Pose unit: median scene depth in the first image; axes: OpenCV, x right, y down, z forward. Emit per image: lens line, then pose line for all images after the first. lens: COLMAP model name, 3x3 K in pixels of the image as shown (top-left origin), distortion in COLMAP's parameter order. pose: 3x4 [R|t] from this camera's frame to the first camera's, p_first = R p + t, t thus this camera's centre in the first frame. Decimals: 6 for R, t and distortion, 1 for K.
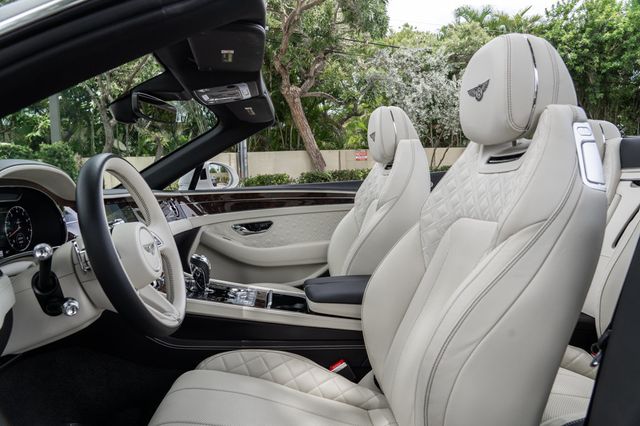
lens RADIAL K [[448.6, 0, 339.9], [0, 448.6, 213.0], [0, 0, 1]] dist [-0.027148, 0.000555]
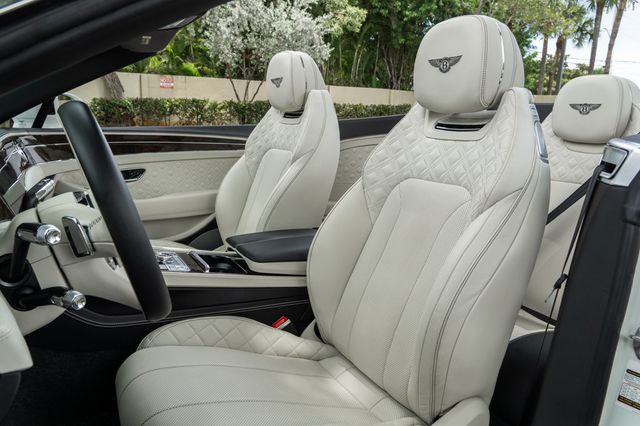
lens RADIAL K [[470.4, 0, 339.4], [0, 470.4, 212.3], [0, 0, 1]] dist [-0.031088, -0.003725]
pose [[0.907172, -0.027544, 0.419858, -0.193579], [-0.030097, 0.991051, 0.130047, -0.026553], [-0.419683, -0.130611, 0.898224, 0.020570]]
